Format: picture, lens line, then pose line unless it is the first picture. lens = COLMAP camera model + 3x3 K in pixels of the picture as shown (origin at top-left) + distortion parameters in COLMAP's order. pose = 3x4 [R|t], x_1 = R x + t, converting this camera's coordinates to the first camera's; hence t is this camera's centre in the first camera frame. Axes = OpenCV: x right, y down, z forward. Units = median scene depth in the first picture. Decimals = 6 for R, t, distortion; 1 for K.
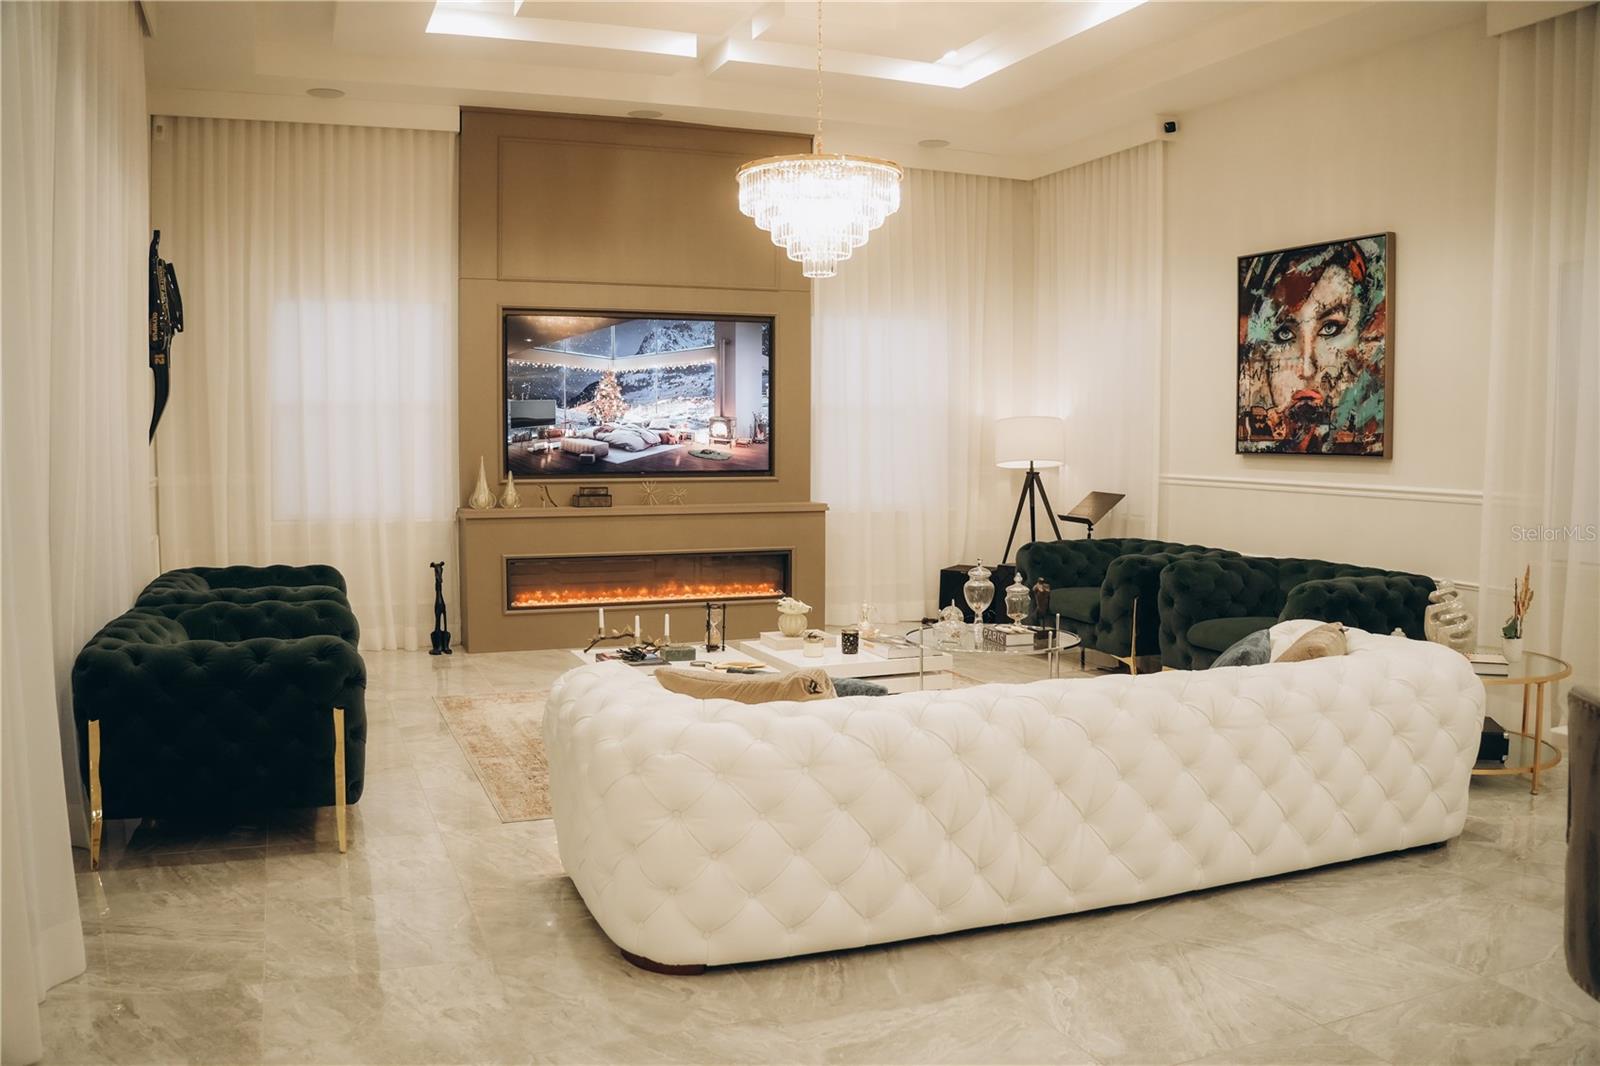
lens RADIAL K [[1269.6, 0, 800.0], [0, 1269.6, 533.0], [0, 0, 1]] dist [-0.196353, 0.112726]
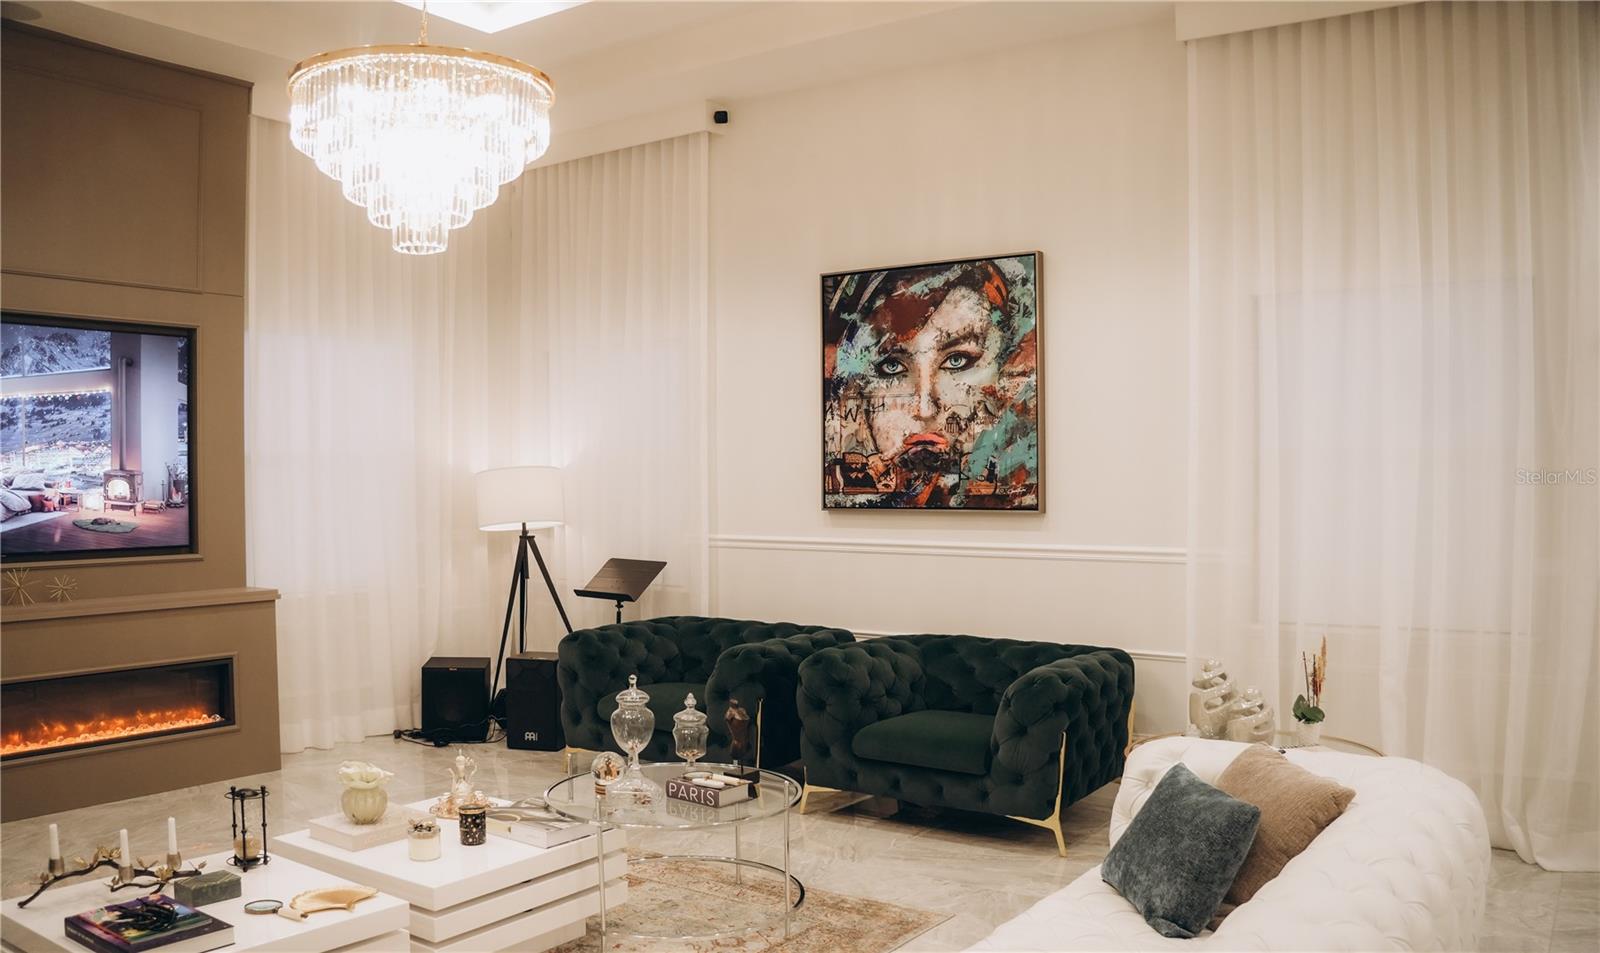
lens RADIAL K [[1266.9, 0, 799.6], [0, 1266.9, 499.1], [0, 0, 1]] dist [-0.198427, 0.098178]
pose [[0.841924, -0.015930, 0.539361, -0.125607], [0.048696, 0.997728, -0.046546, -0.033703], [-0.537394, 0.065453, 0.840787, 0.308171]]
